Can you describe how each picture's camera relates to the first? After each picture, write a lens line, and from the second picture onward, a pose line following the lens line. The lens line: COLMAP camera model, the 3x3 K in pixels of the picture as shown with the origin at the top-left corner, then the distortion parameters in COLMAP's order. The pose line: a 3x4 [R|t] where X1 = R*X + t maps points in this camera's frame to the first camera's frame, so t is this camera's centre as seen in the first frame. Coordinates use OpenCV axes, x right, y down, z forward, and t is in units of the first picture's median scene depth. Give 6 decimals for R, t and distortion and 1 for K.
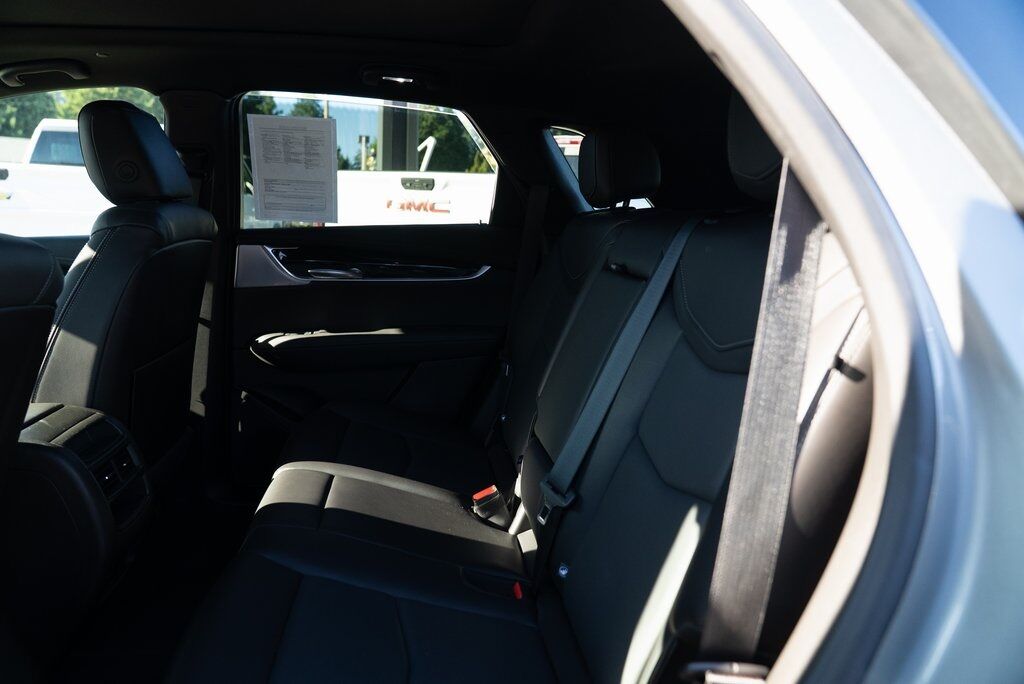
lens RADIAL K [[716.0, 0, 512.0], [0, 716.0, 342.0], [0, 0, 1]] dist [-0.128851, 0.098195]
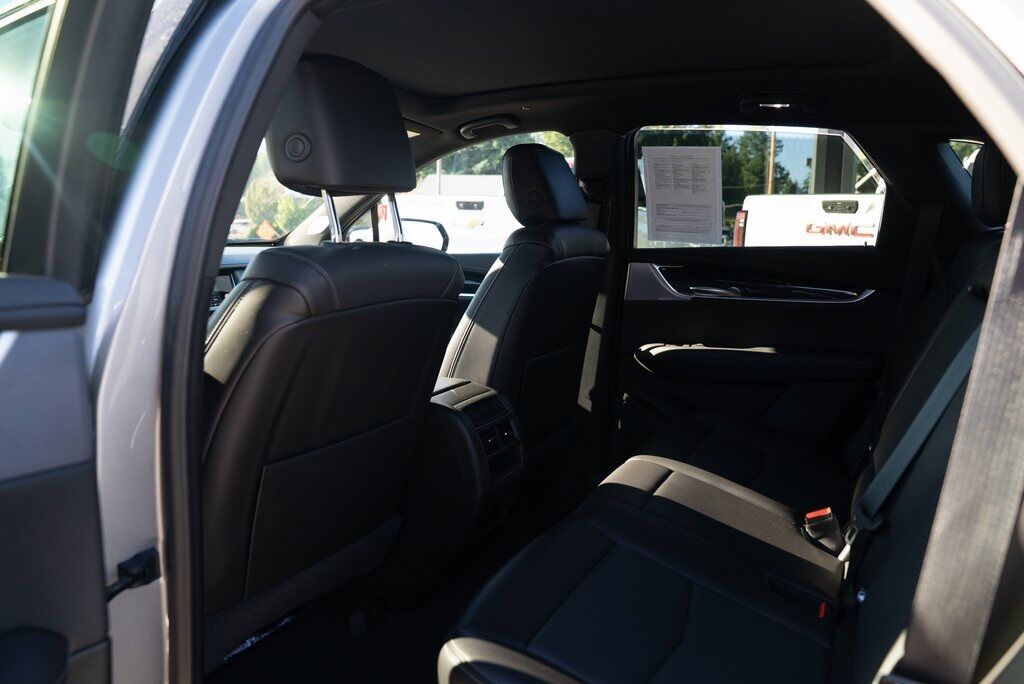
lens RADIAL K [[716.0, 0, 512.0], [0, 716.0, 342.0], [0, 0, 1]] dist [-0.128851, 0.098195]
pose [[0.823632, 0.068281, -0.562999, 0.109416], [-0.087956, 0.996093, -0.007866, 0.014842], [0.560263, 0.055998, 0.826420, -0.043577]]
